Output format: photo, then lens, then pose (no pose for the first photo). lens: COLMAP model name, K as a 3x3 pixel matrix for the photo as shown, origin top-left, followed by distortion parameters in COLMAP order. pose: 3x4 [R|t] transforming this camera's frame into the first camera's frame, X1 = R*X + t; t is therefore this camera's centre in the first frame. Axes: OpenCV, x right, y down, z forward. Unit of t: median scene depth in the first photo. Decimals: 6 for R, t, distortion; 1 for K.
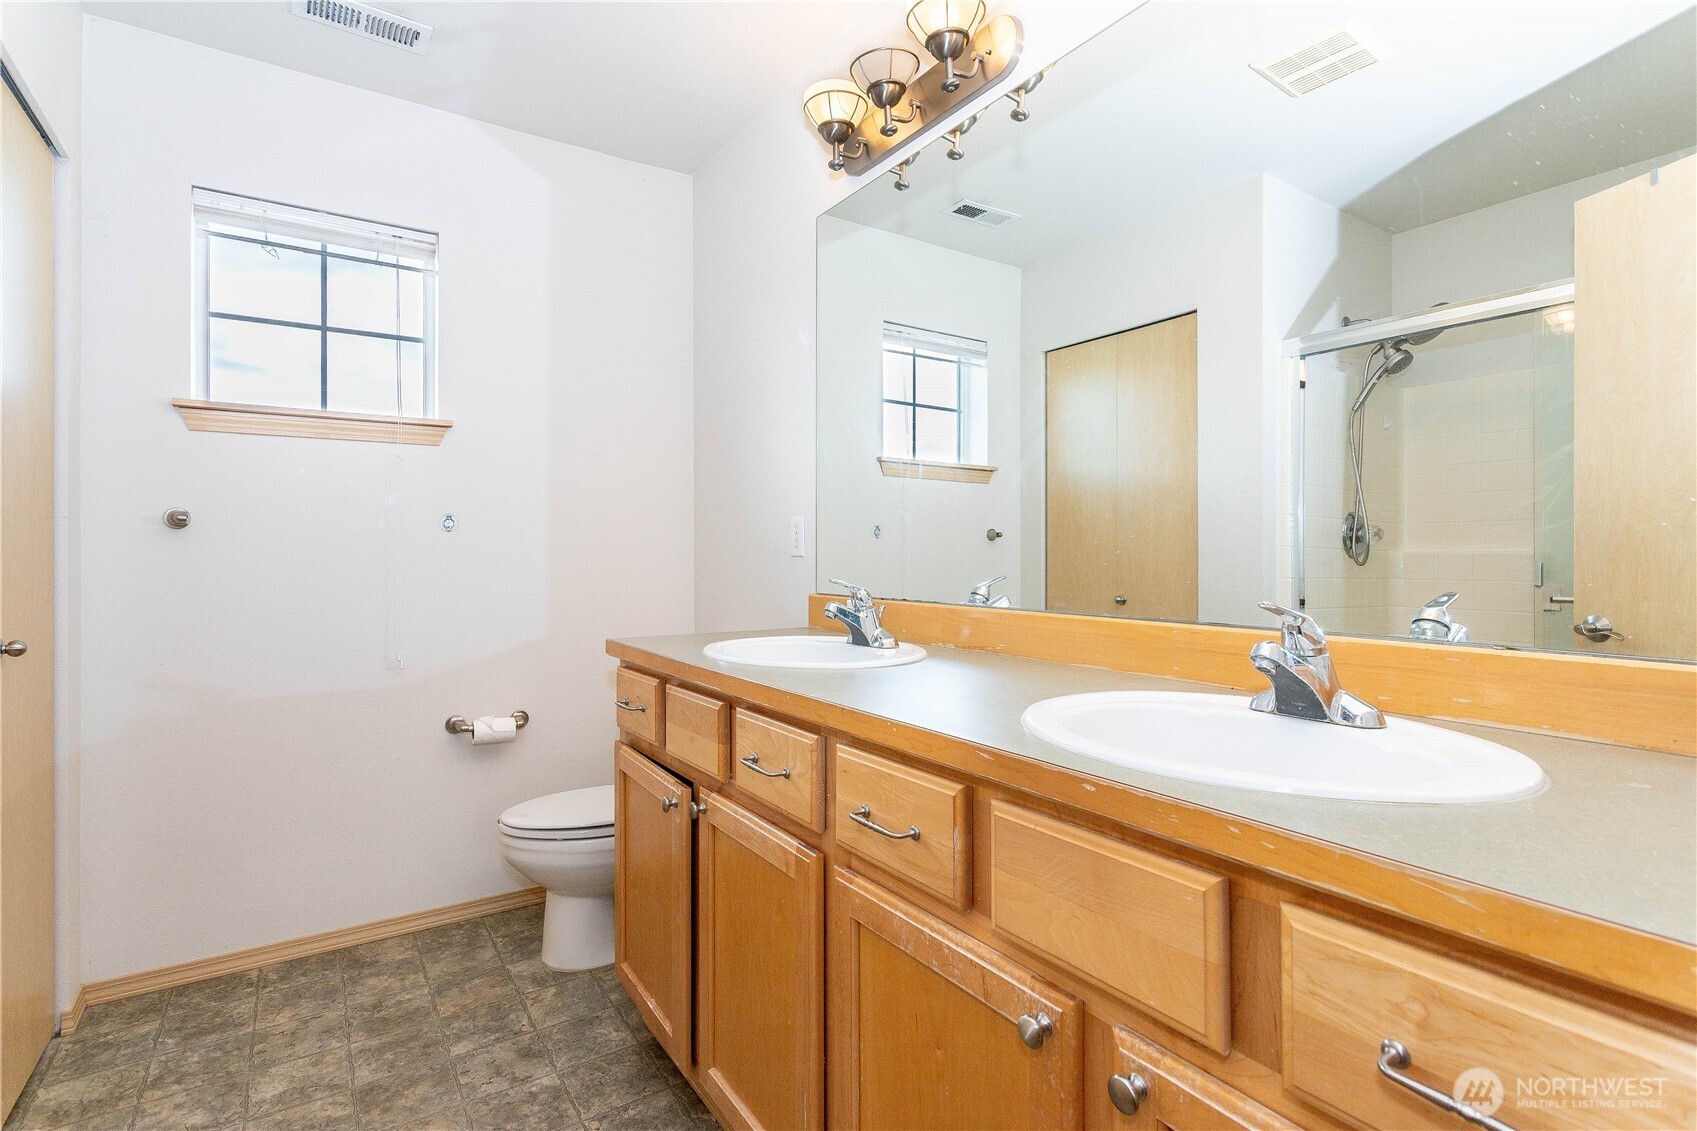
lens RADIAL K [[820.3, 0, 842.3], [0, 820.3, 554.0], [0, 0, 1]] dist [0.010944, -0.001931]
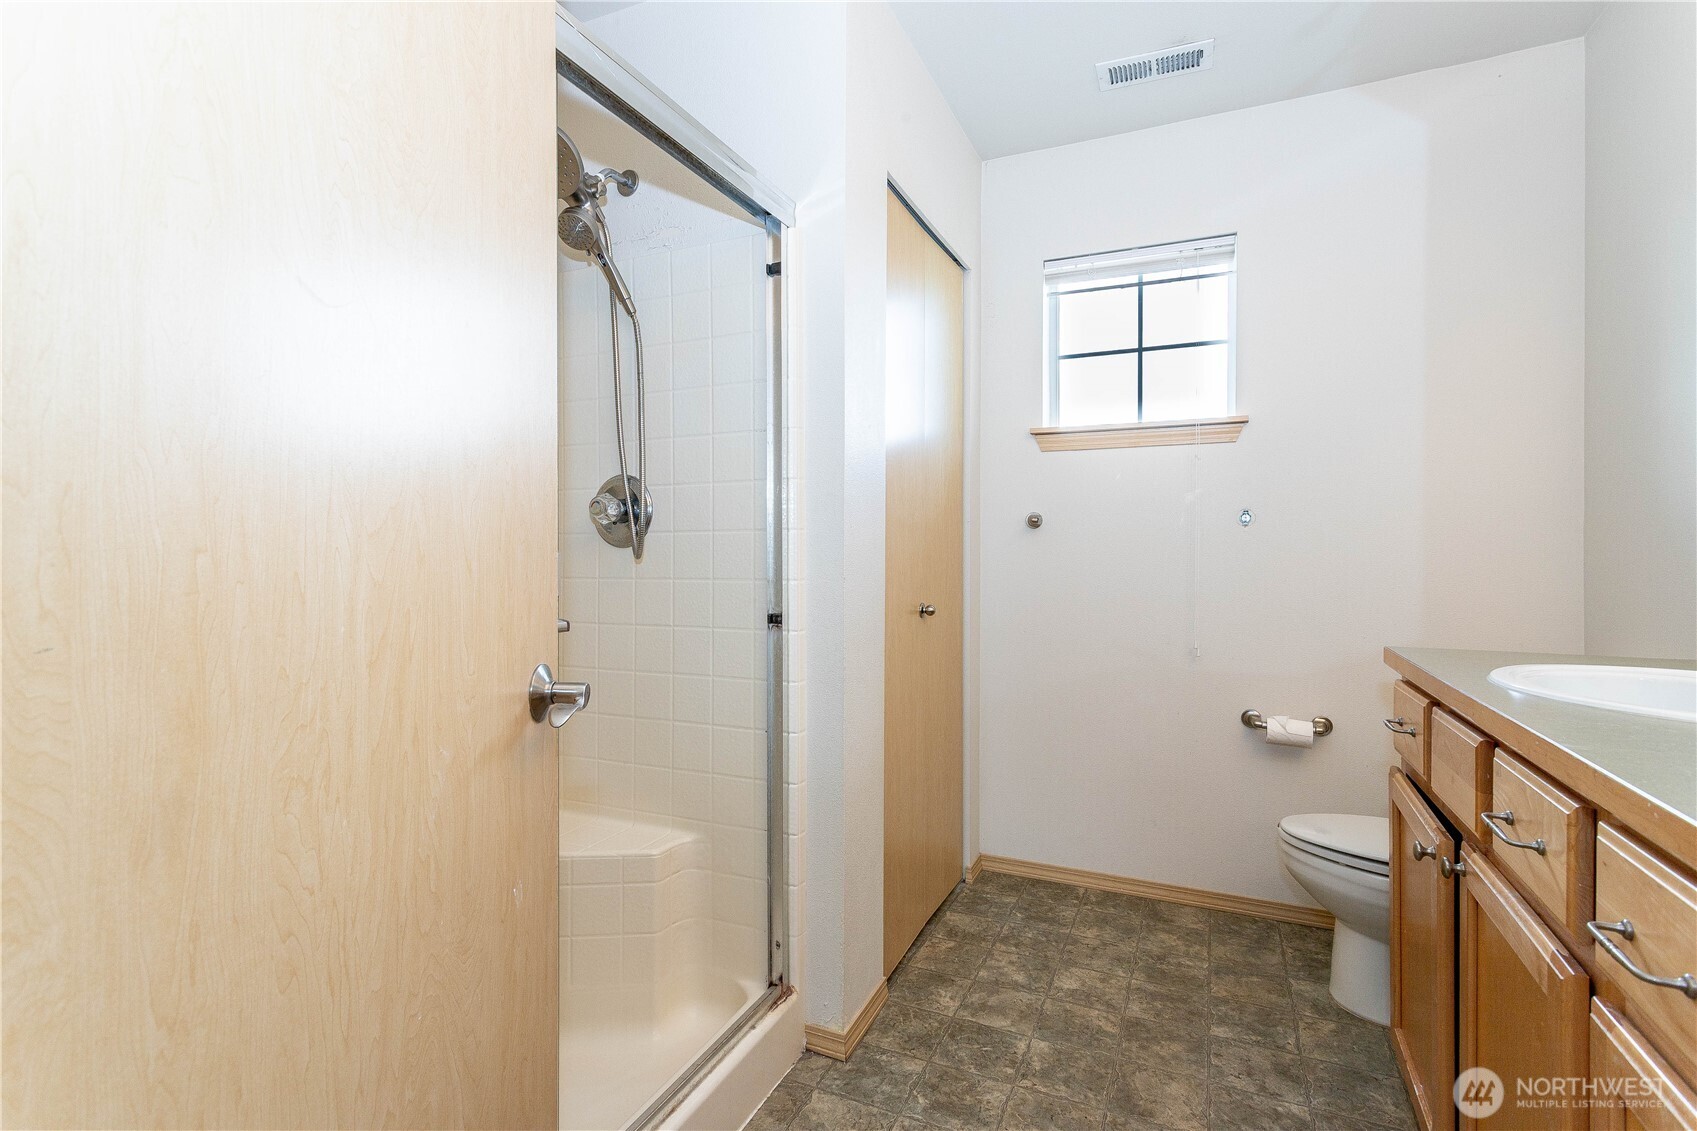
lens RADIAL K [[820.3, 0, 836.5], [0, 820.3, 555.2], [0, 0, 1]] dist [0.010944, -0.001931]
pose [[0.531105, 0.009022, -0.847258, 0.136926], [-0.004424, 0.999959, 0.007875, 0.003127], [0.847294, -0.000434, 0.531123, 0.051557]]
